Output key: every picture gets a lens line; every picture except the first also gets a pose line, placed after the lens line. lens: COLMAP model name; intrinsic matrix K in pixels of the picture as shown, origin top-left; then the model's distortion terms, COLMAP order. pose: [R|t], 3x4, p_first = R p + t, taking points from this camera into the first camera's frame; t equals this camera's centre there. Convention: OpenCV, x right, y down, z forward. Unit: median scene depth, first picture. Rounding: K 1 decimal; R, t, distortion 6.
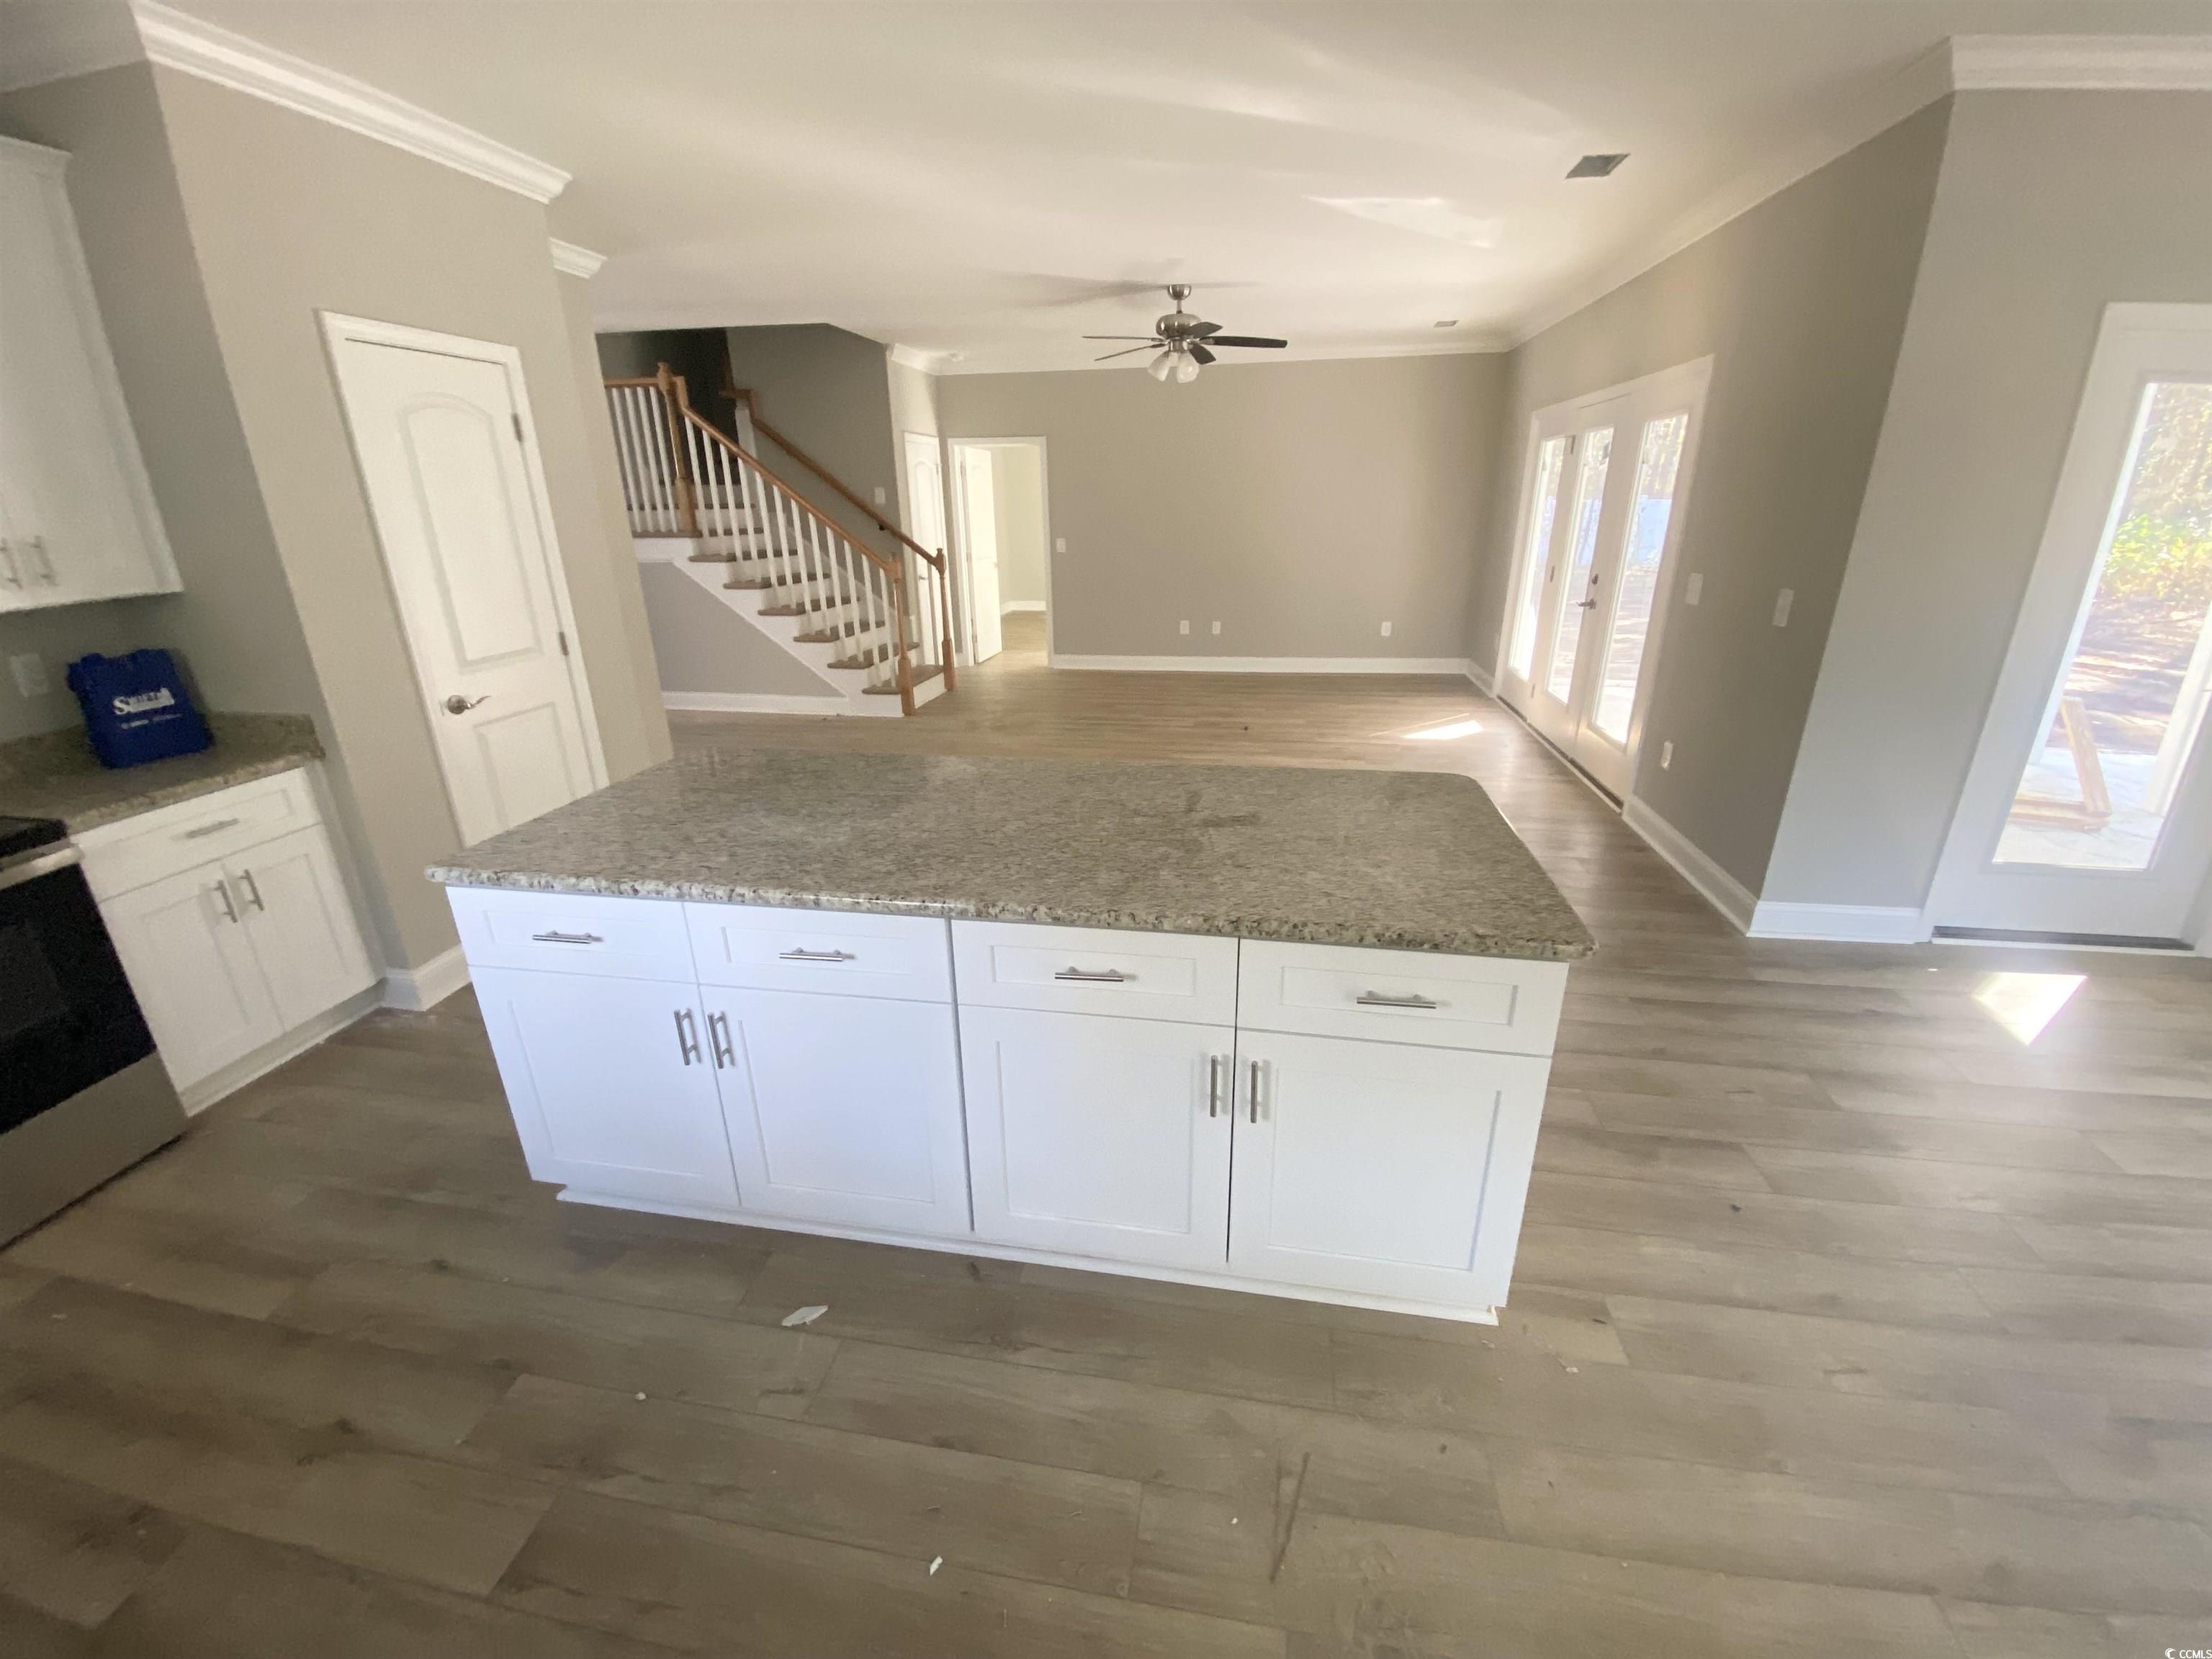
lens RADIAL K [[889.7, 0, 1102.8], [0, 889.7, 828.8], [0, 0, 1]] dist [0.017771, -0.017626]
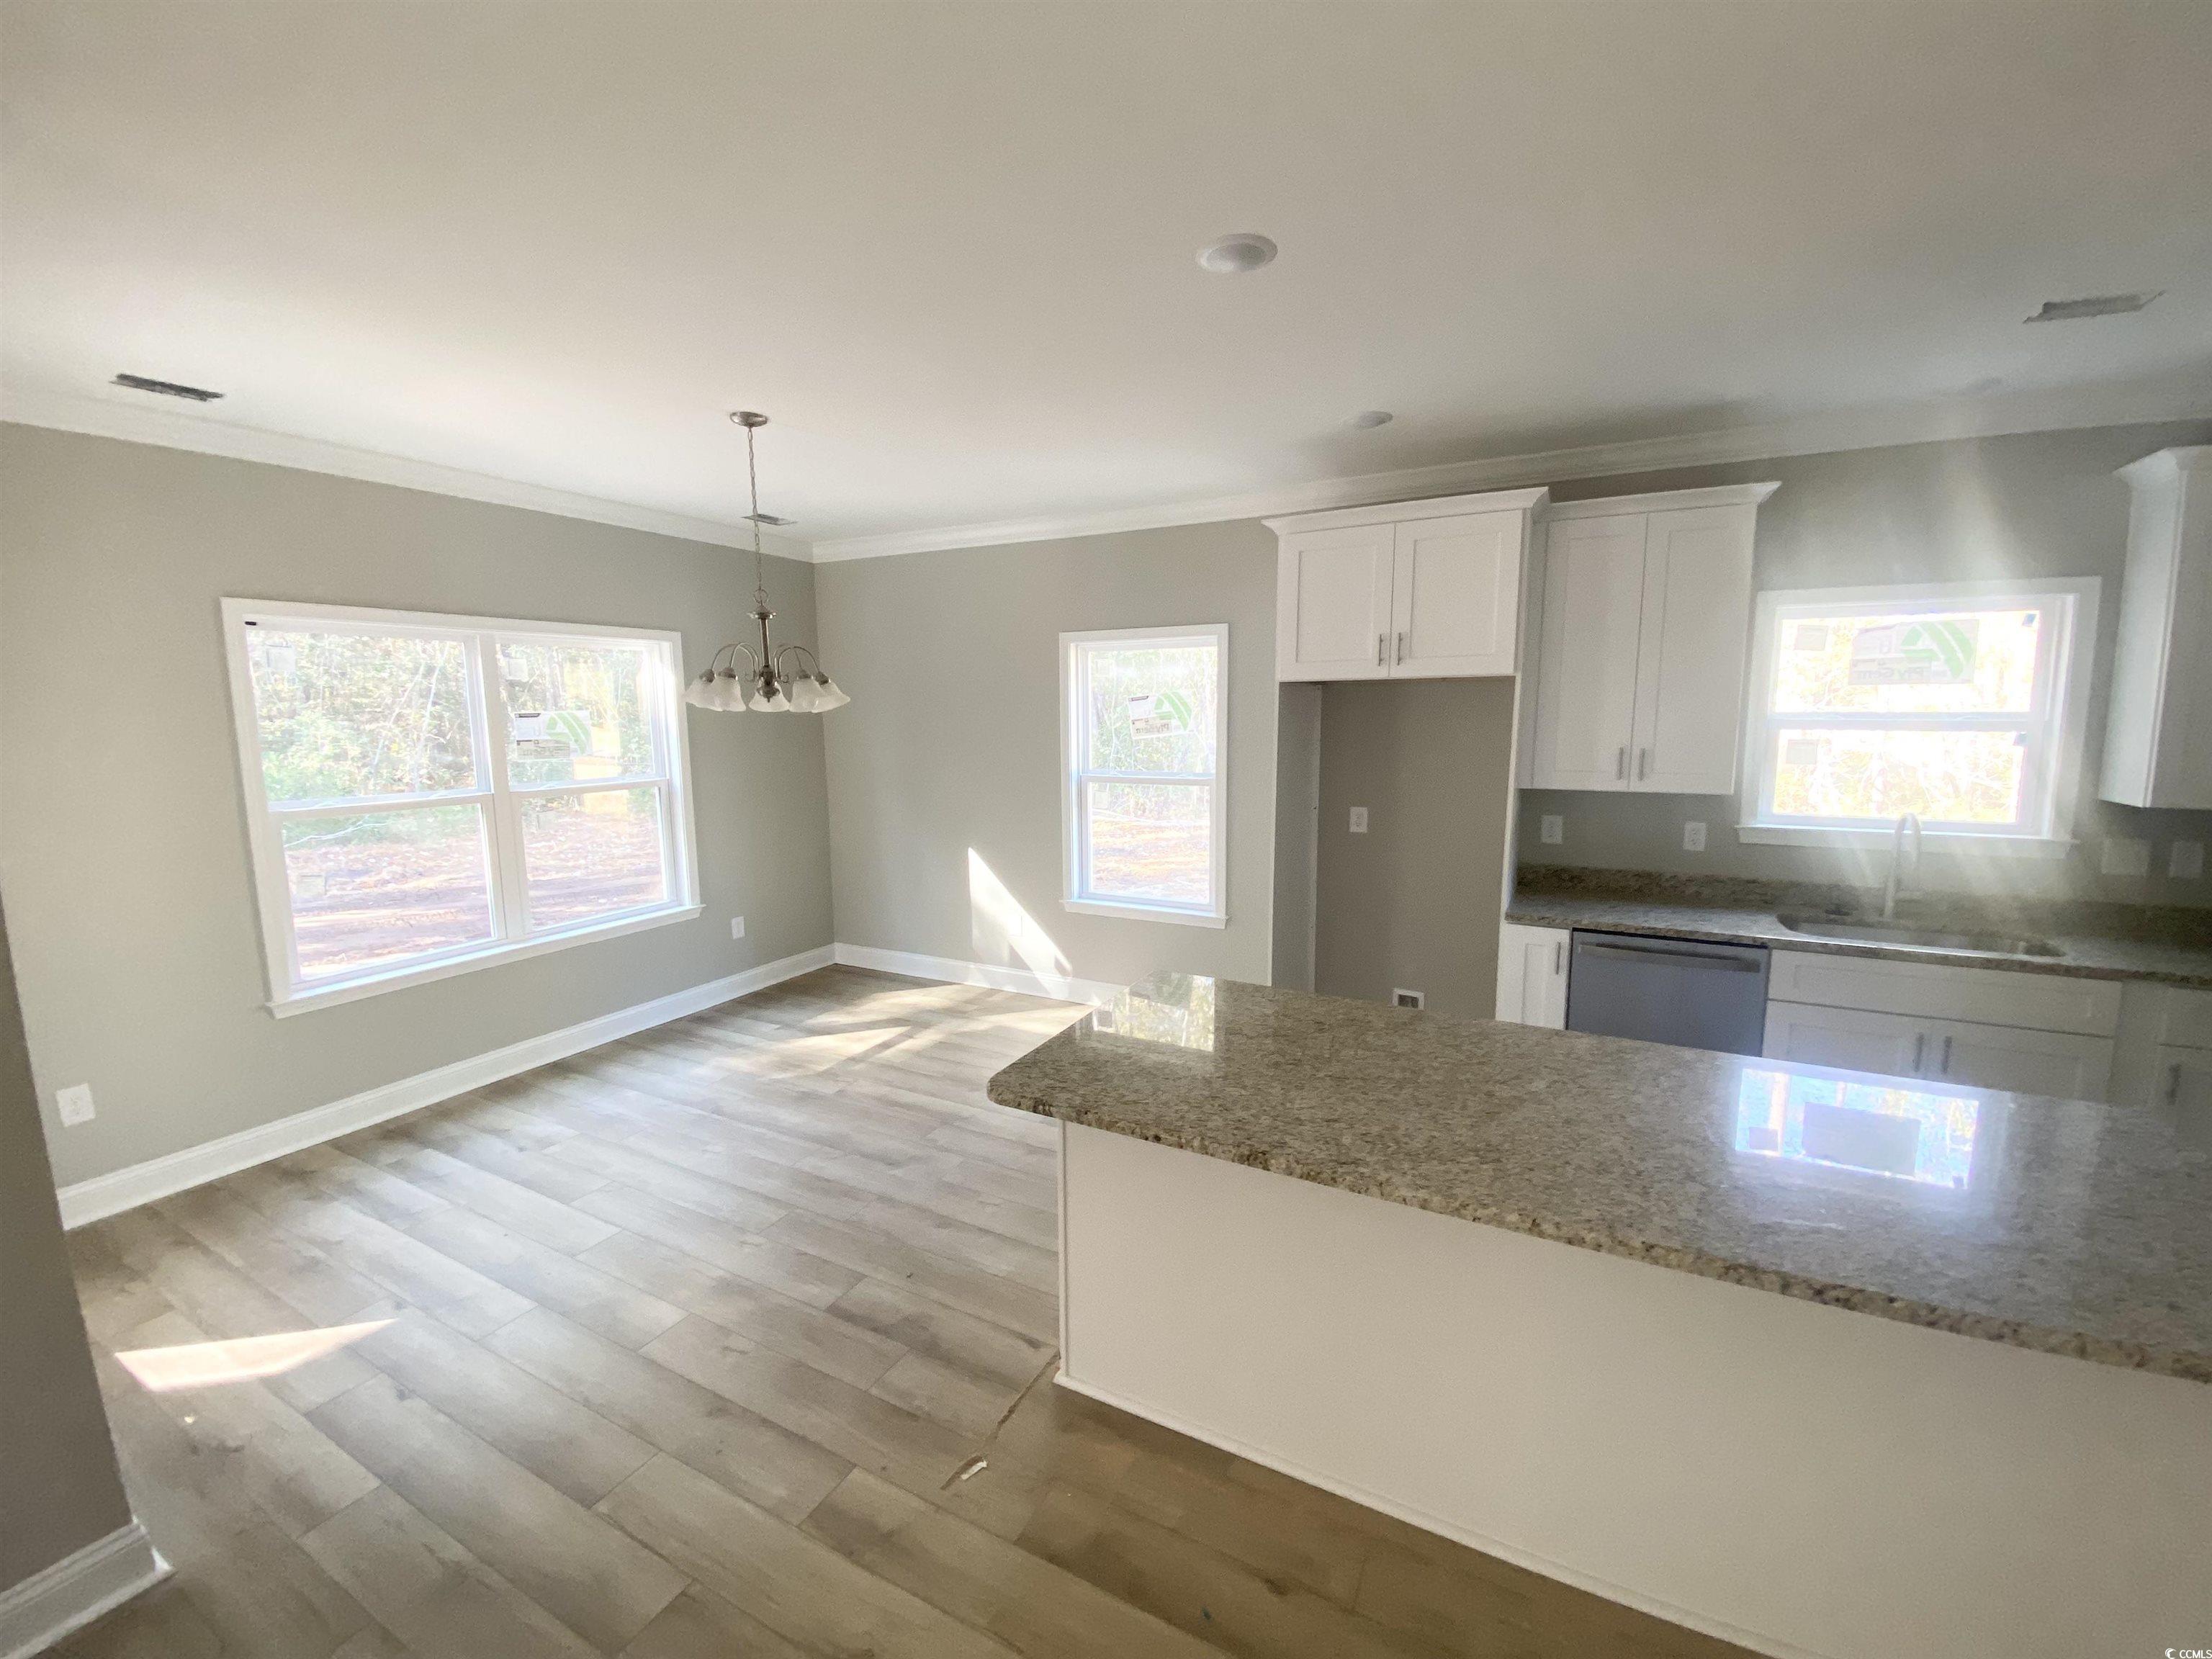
lens RADIAL K [[889.7, 0, 1102.5], [0, 889.7, 825.5], [0, 0, 1]] dist [0.017771, -0.017626]
pose [[-0.951679, -0.018957, 0.306508, 0.036539], [0.127862, 0.883005, 0.451613, -0.499515], [-0.279209, 0.468981, -0.837913, 1.204781]]
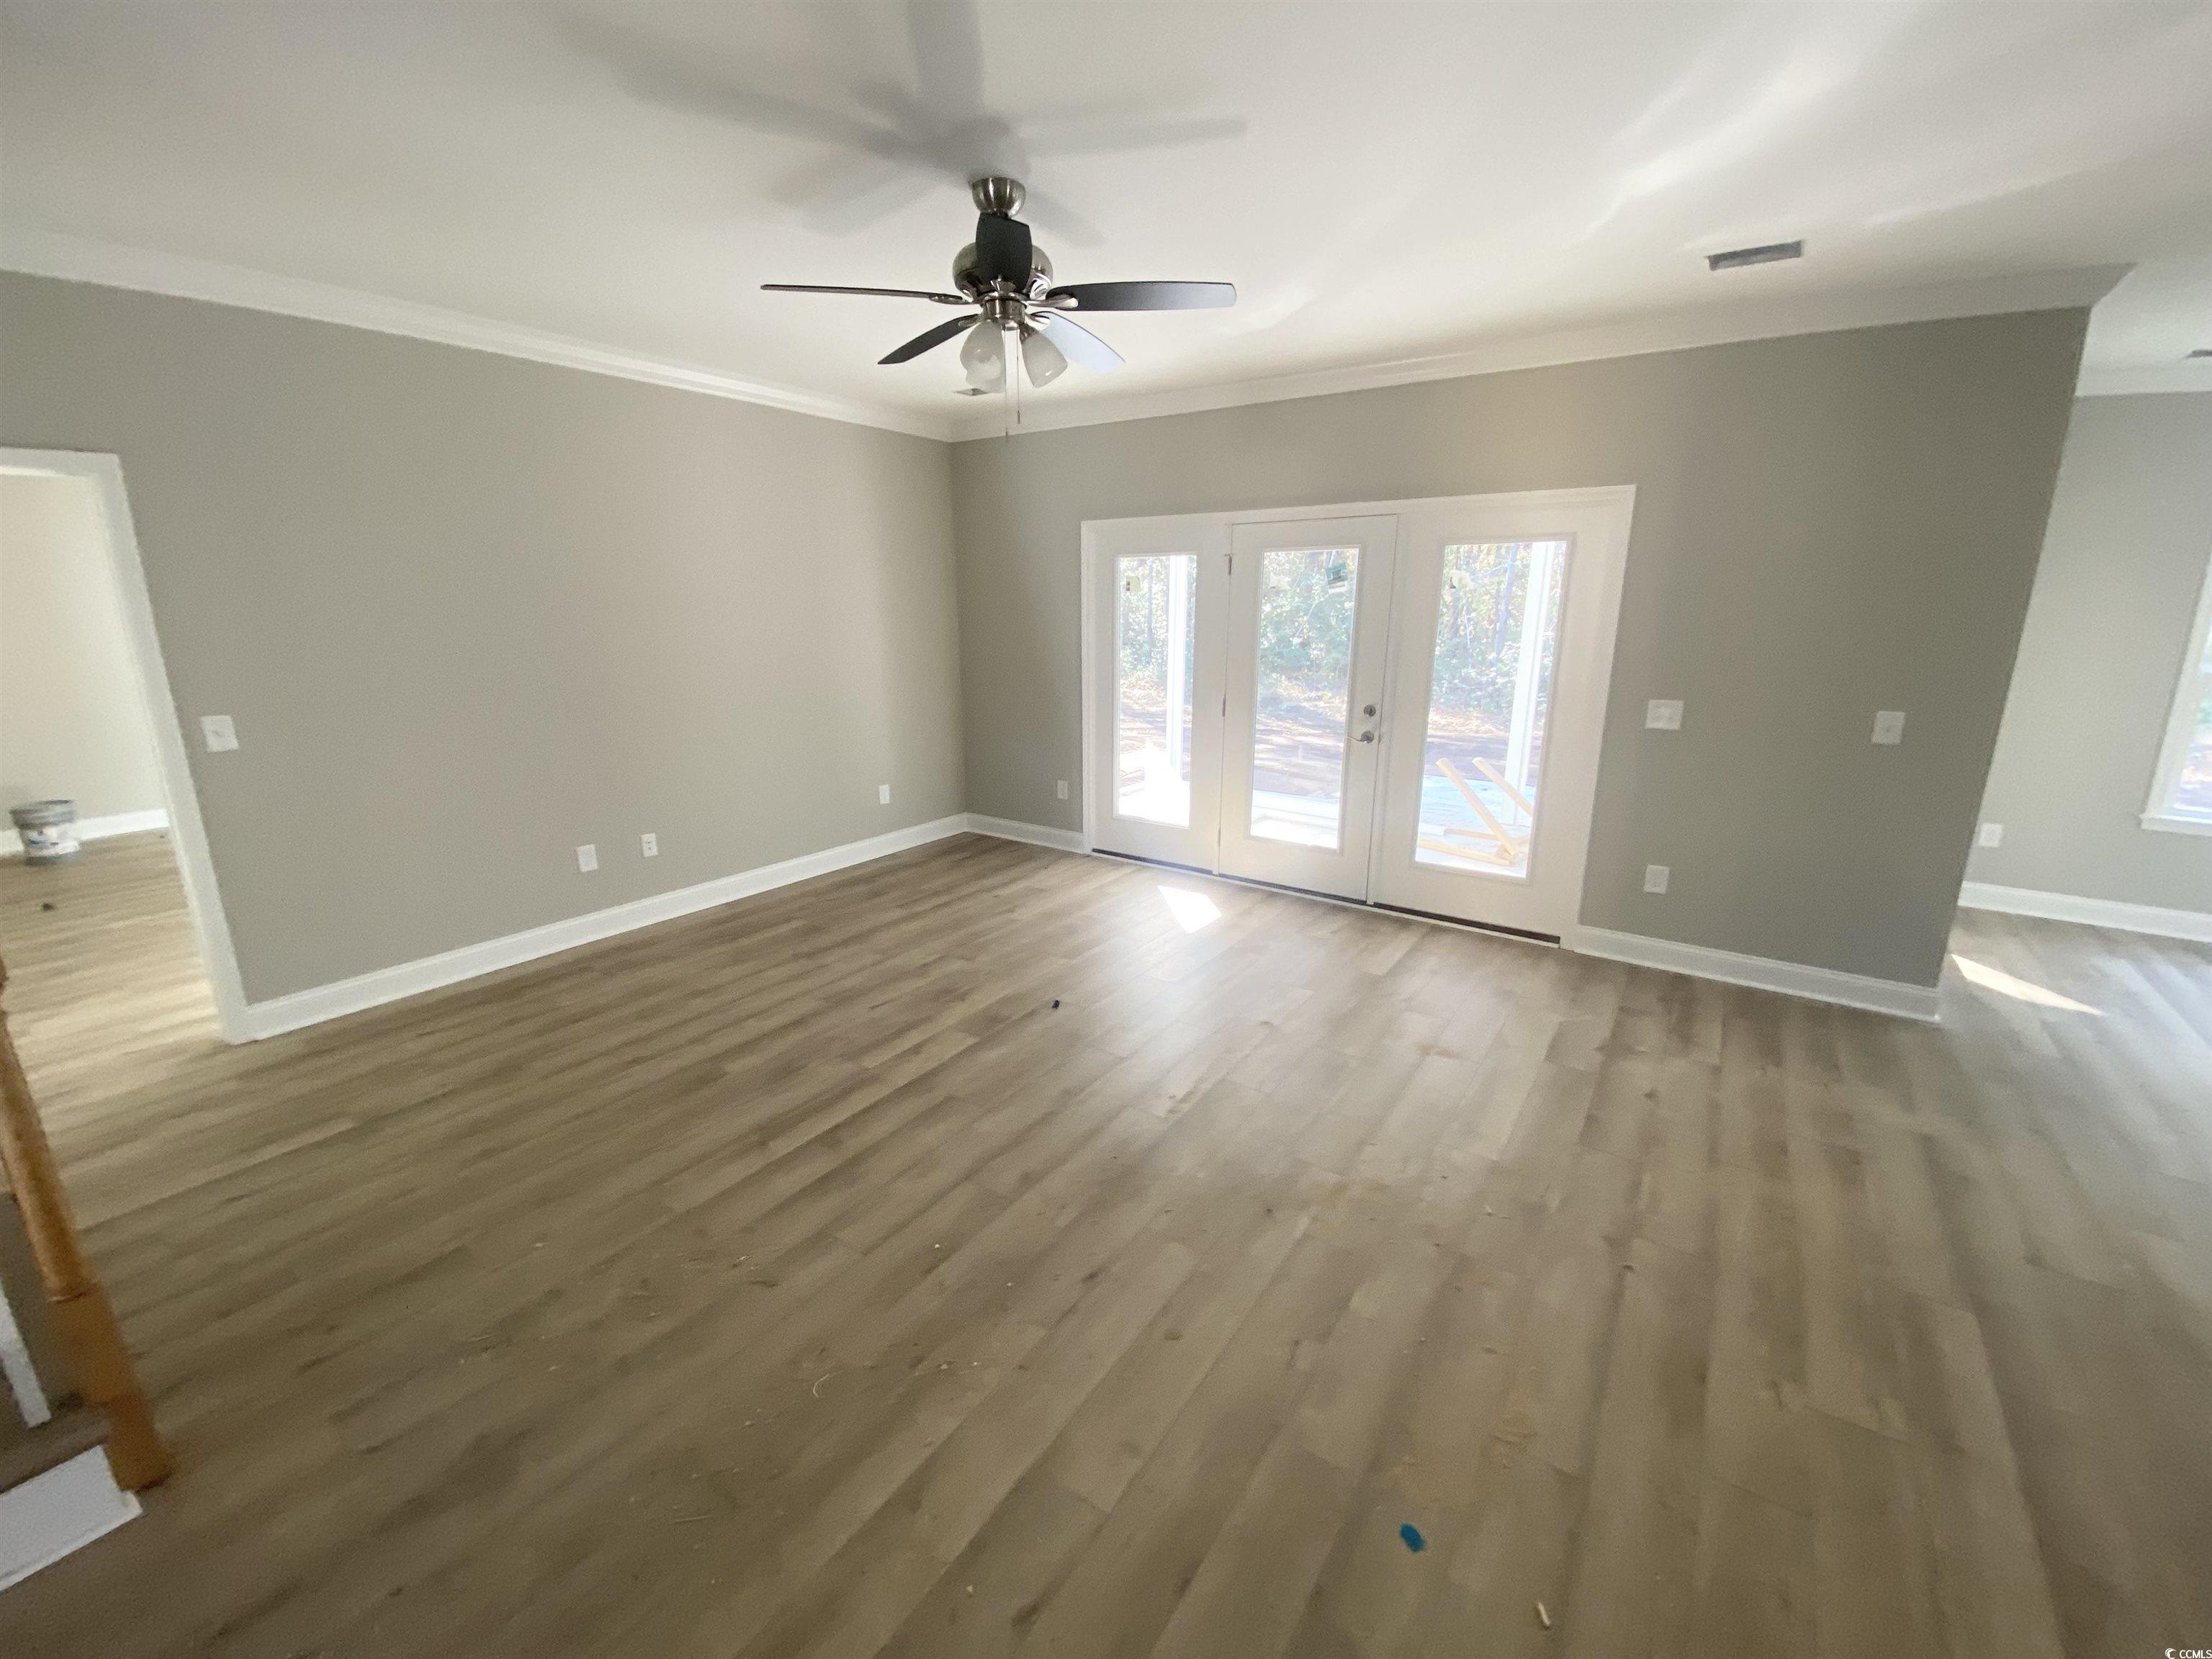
lens RADIAL K [[889.7, 0, 1104.6], [0, 889.7, 825.3], [0, 0, 1]] dist [0.017771, -0.017626]
pose [[0.417610, -0.208186, 0.884455, -0.670349], [0.310084, 0.947615, 0.076642, -0.561025], [-0.854079, 0.242249, 0.460288, 1.474665]]
